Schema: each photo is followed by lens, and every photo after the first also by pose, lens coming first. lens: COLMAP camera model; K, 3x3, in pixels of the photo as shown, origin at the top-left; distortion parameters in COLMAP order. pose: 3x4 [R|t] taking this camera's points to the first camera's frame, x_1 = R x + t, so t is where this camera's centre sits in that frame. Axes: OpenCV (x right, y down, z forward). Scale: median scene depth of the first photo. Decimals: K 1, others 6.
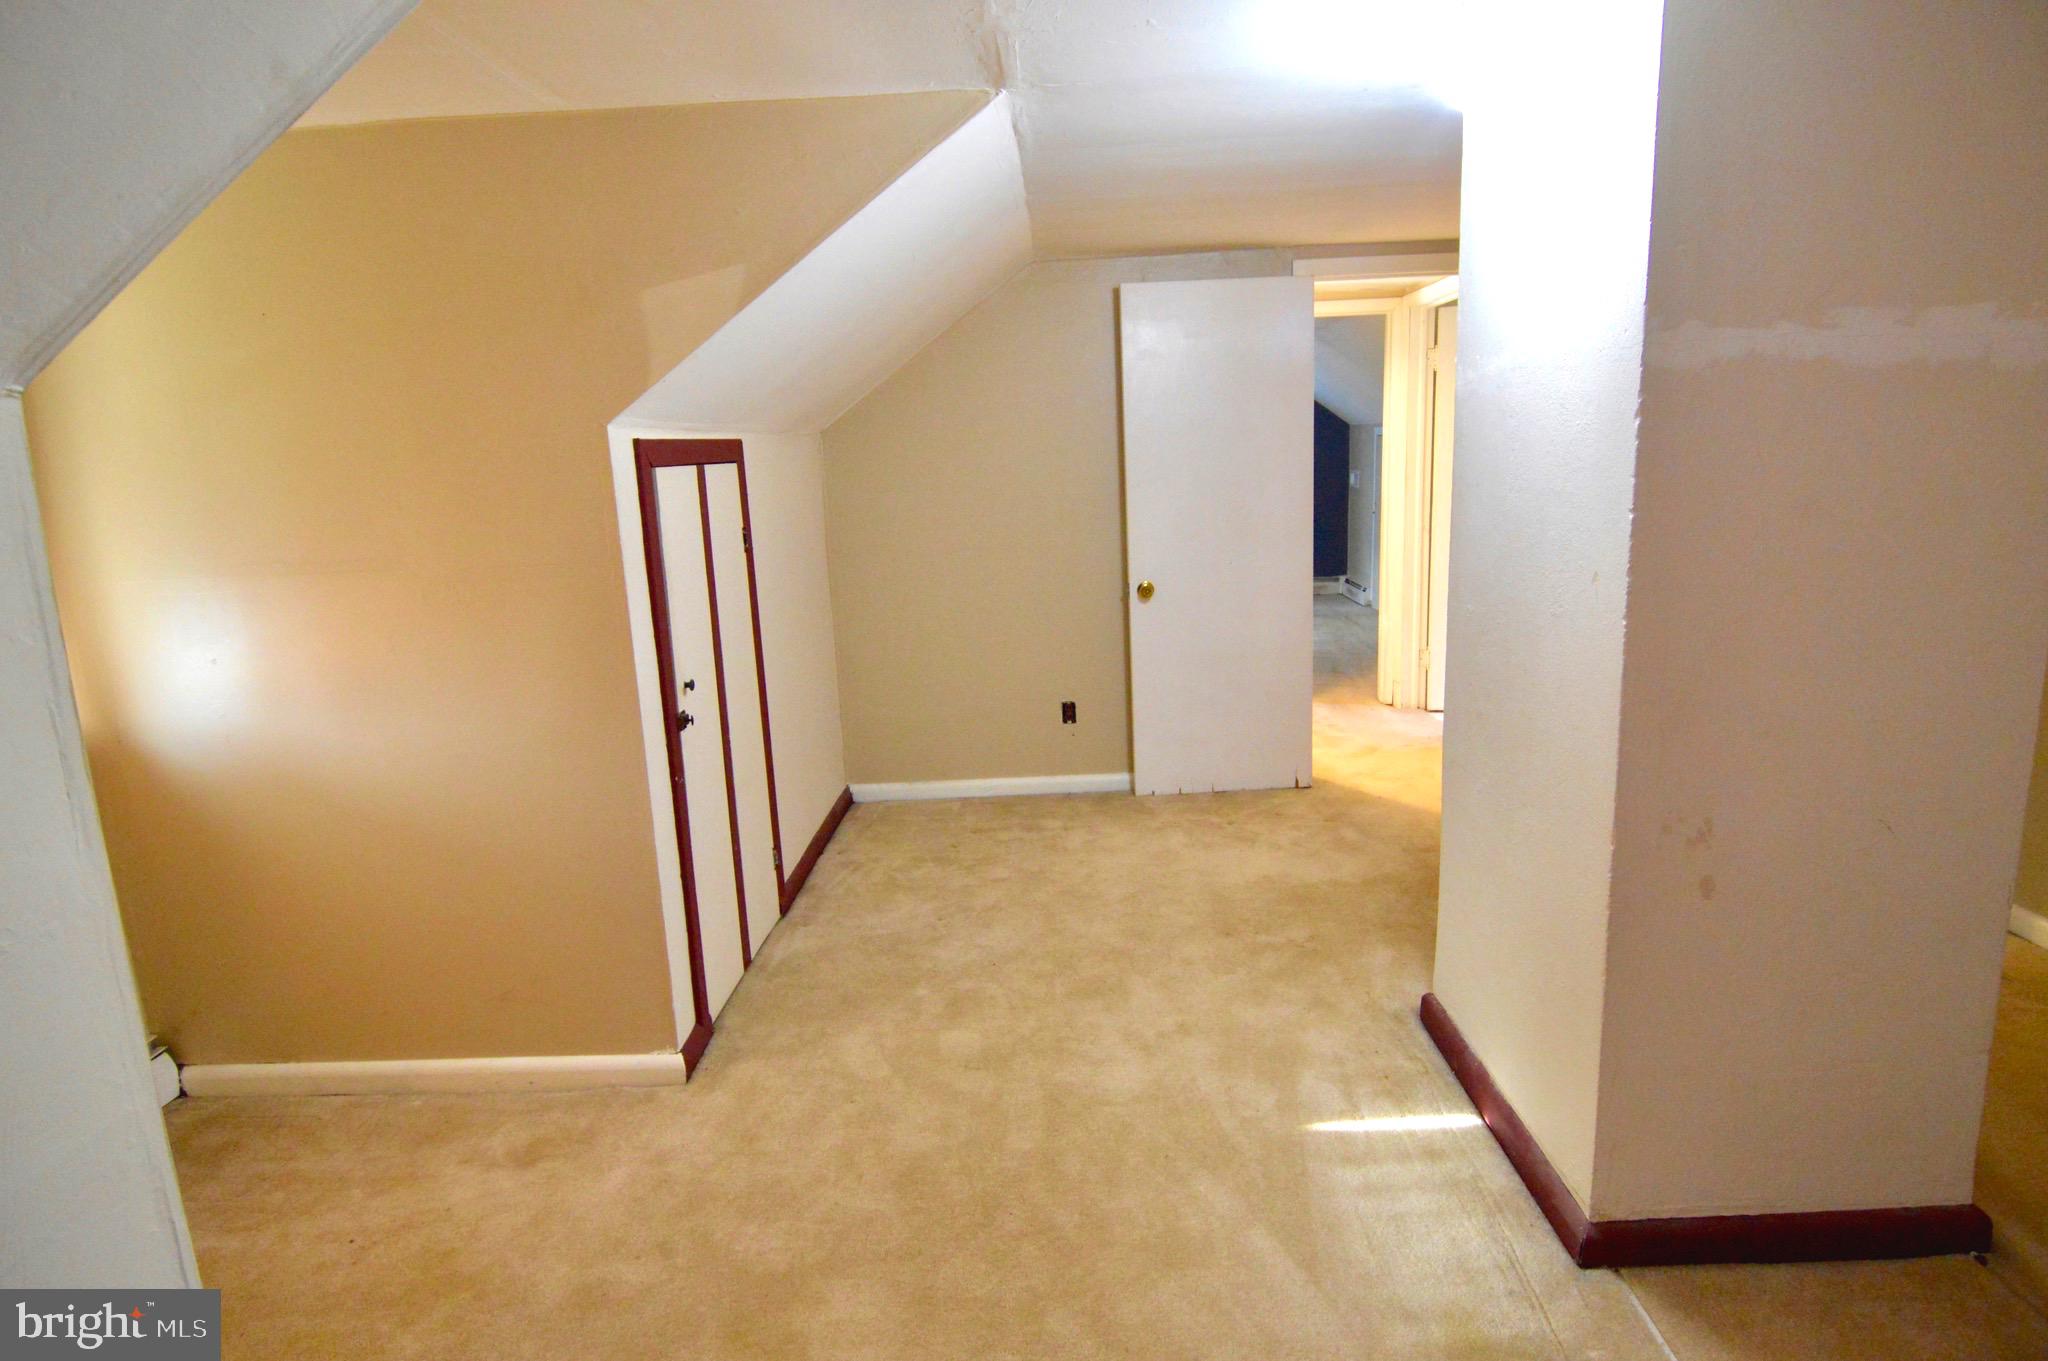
lens RADIAL K [[1100.5, 0, 1017.3], [0, 1100.5, 674.3], [0, 0, 1]] dist [-0.012098, -0.007454]
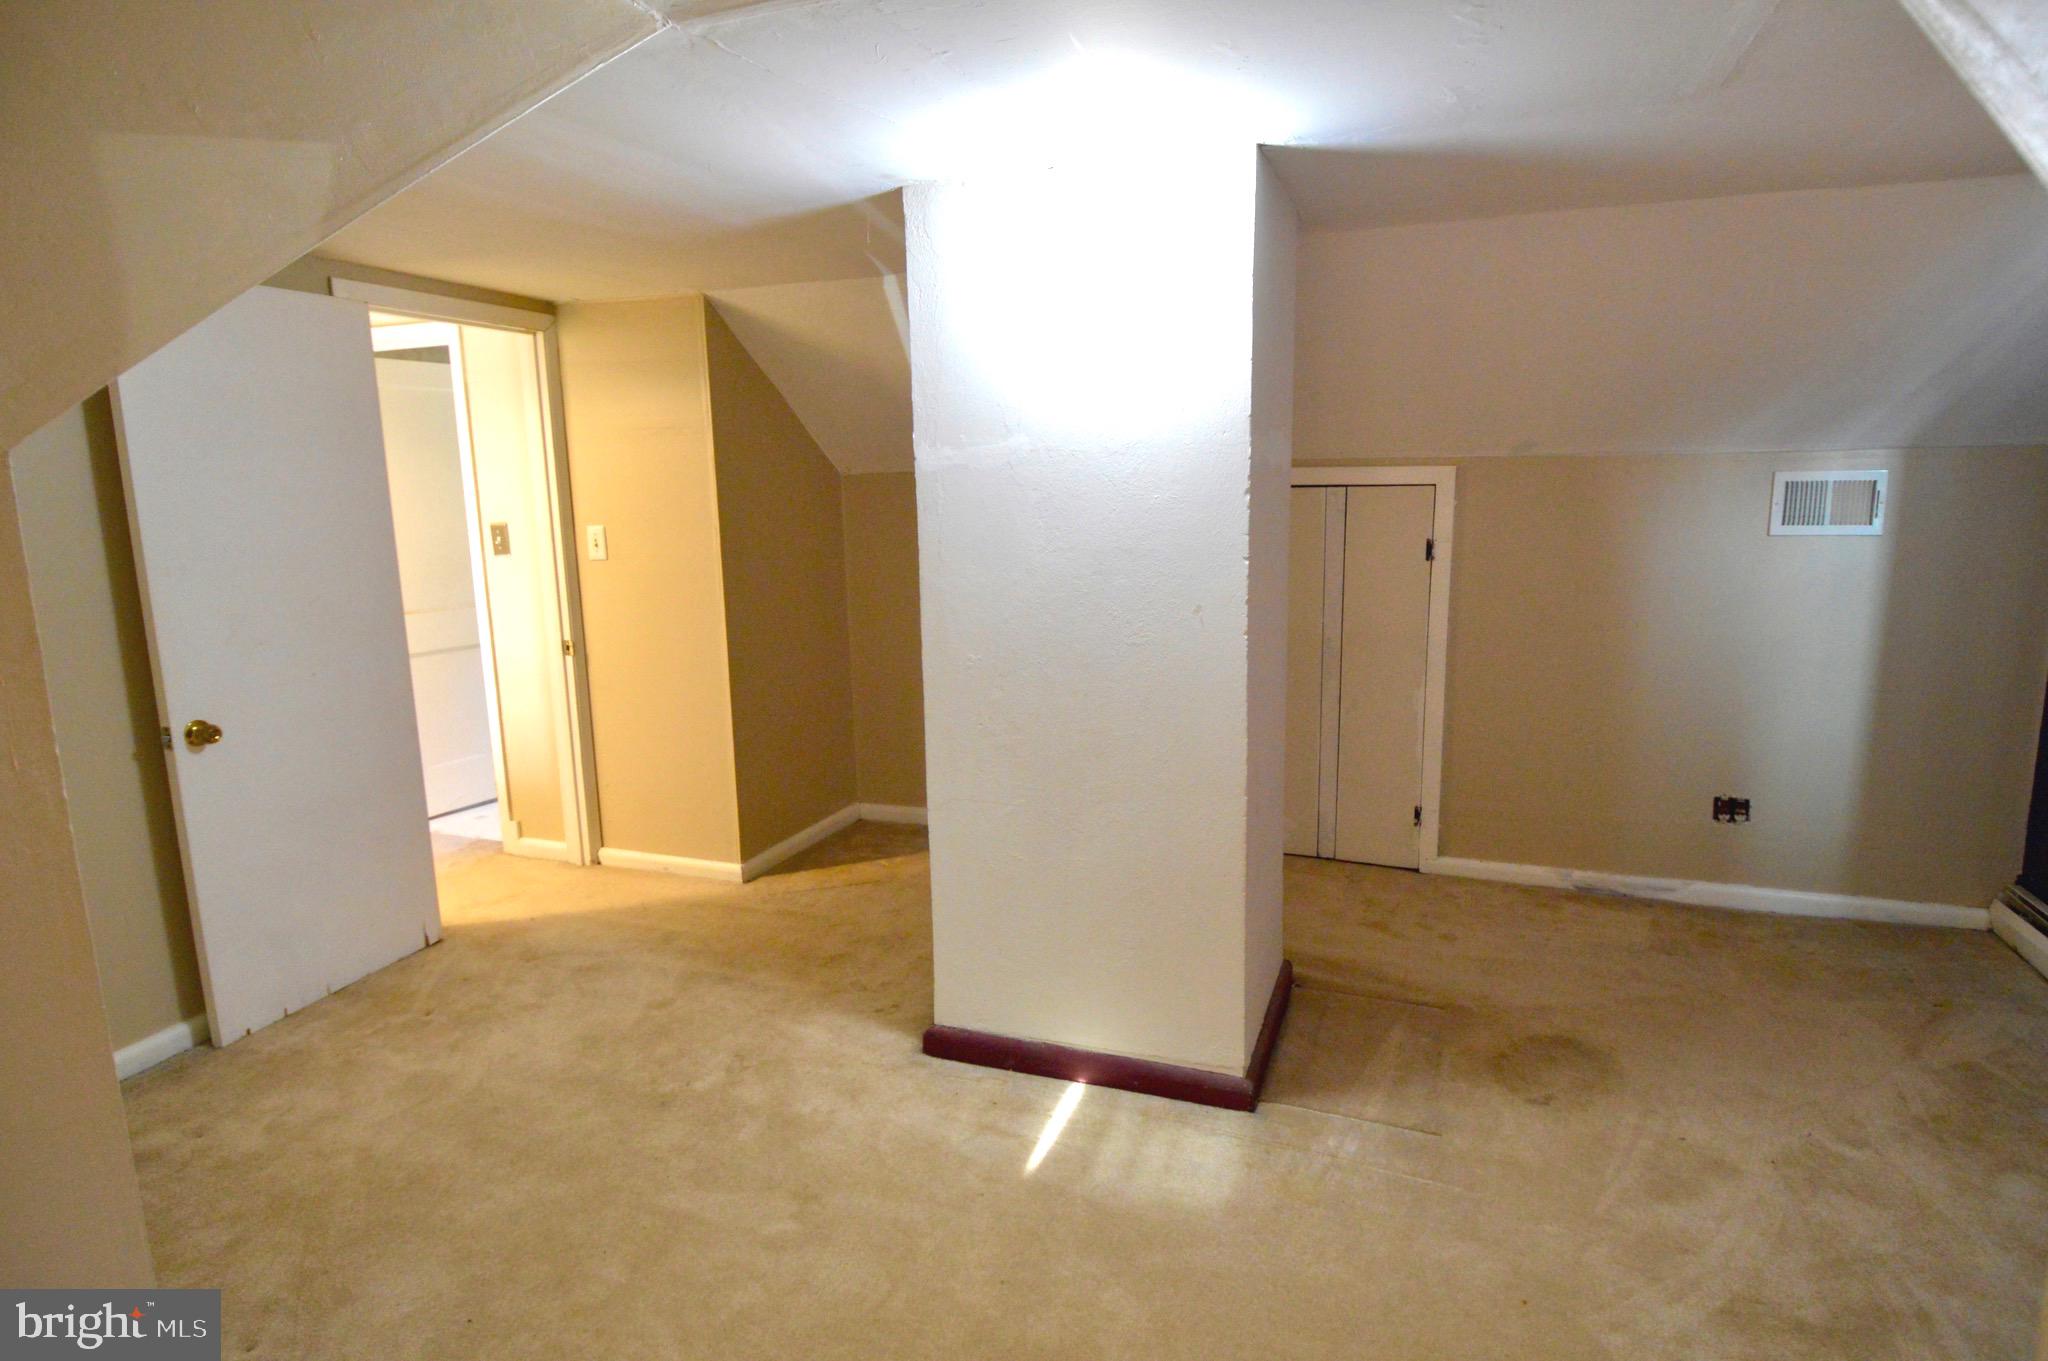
lens RADIAL K [[1100.5, 0, 1025.7], [0, 1100.5, 679.1], [0, 0, 1]] dist [-0.012098, -0.007454]
pose [[0.293525, -0.124325, 0.947832, -0.424482], [0.191793, 0.979006, 0.069020, -0.070688], [-0.936514, 0.161528, 0.311207, 0.399505]]
